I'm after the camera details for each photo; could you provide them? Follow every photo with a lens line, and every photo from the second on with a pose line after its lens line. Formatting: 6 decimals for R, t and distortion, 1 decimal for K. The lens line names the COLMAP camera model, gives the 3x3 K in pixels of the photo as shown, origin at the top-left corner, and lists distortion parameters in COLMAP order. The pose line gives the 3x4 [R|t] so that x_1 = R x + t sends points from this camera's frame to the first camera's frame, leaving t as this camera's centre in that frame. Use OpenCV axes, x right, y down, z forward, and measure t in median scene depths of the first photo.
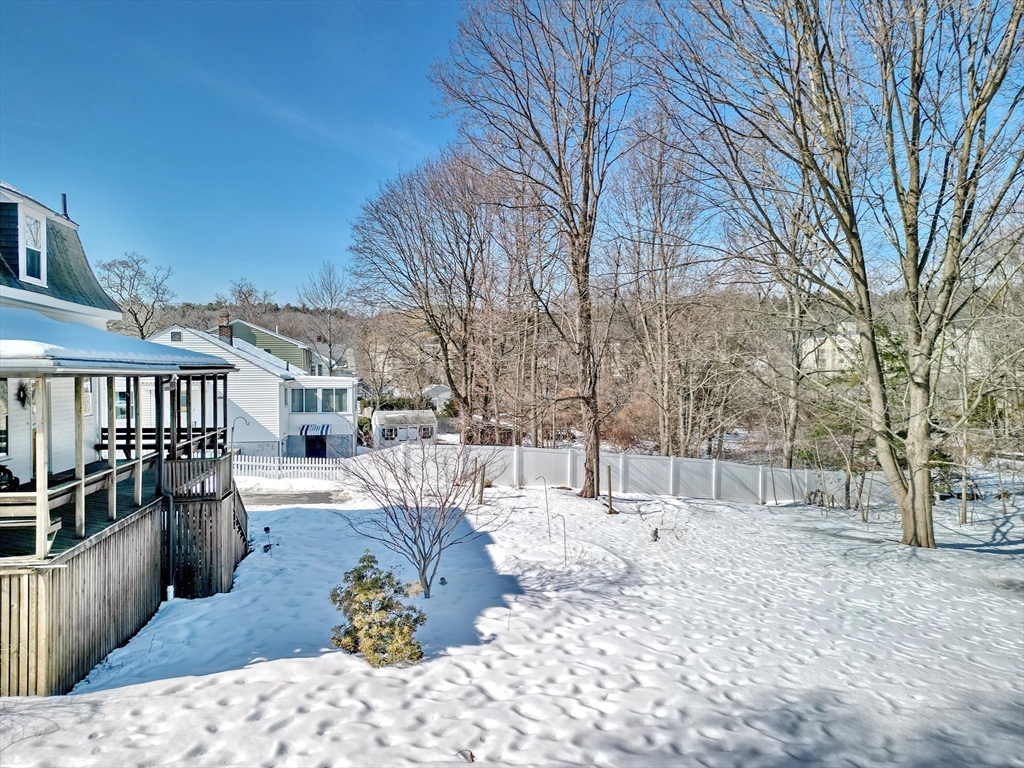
lens RADIAL K [[726.3, 0, 490.1], [0, 726.3, 416.5], [0, 0, 1]] dist [0.098588, -0.107889]
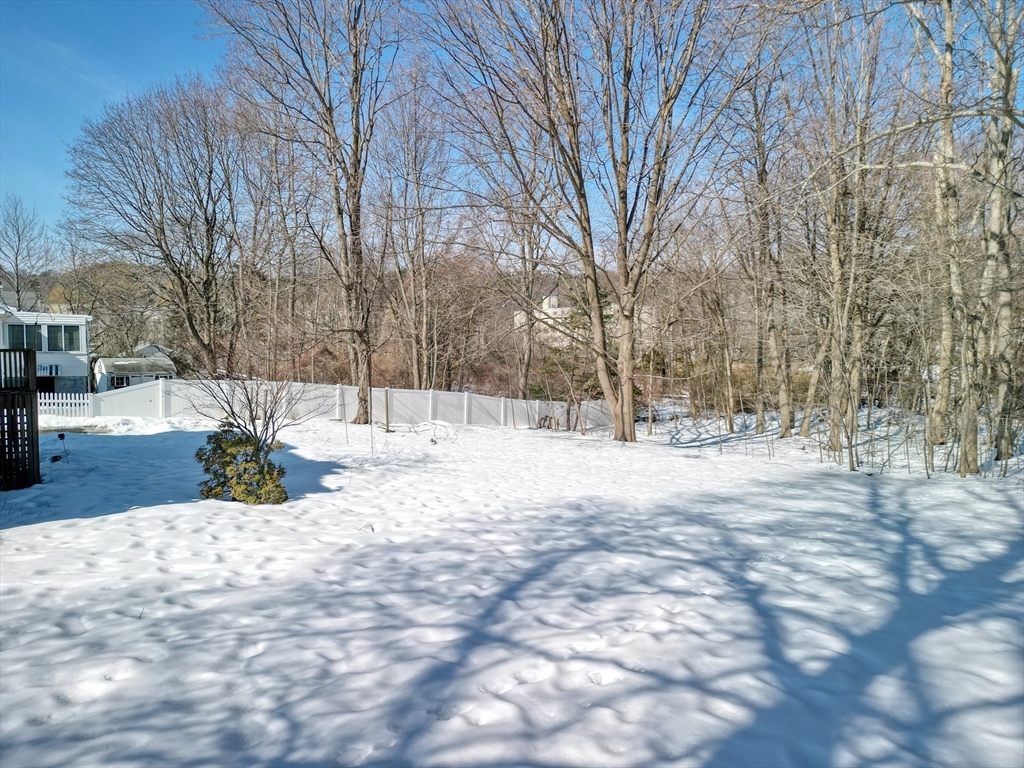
lens RADIAL K [[726.3, 0, 490.1], [0, 726.3, 416.5], [0, 0, 1]] dist [0.098588, -0.107889]
pose [[0.931949, -0.019809, 0.362049, -0.106848], [0.004444, 0.999056, 0.043222, 0.072524], [-0.362563, -0.038672, 0.931157, -0.105952]]
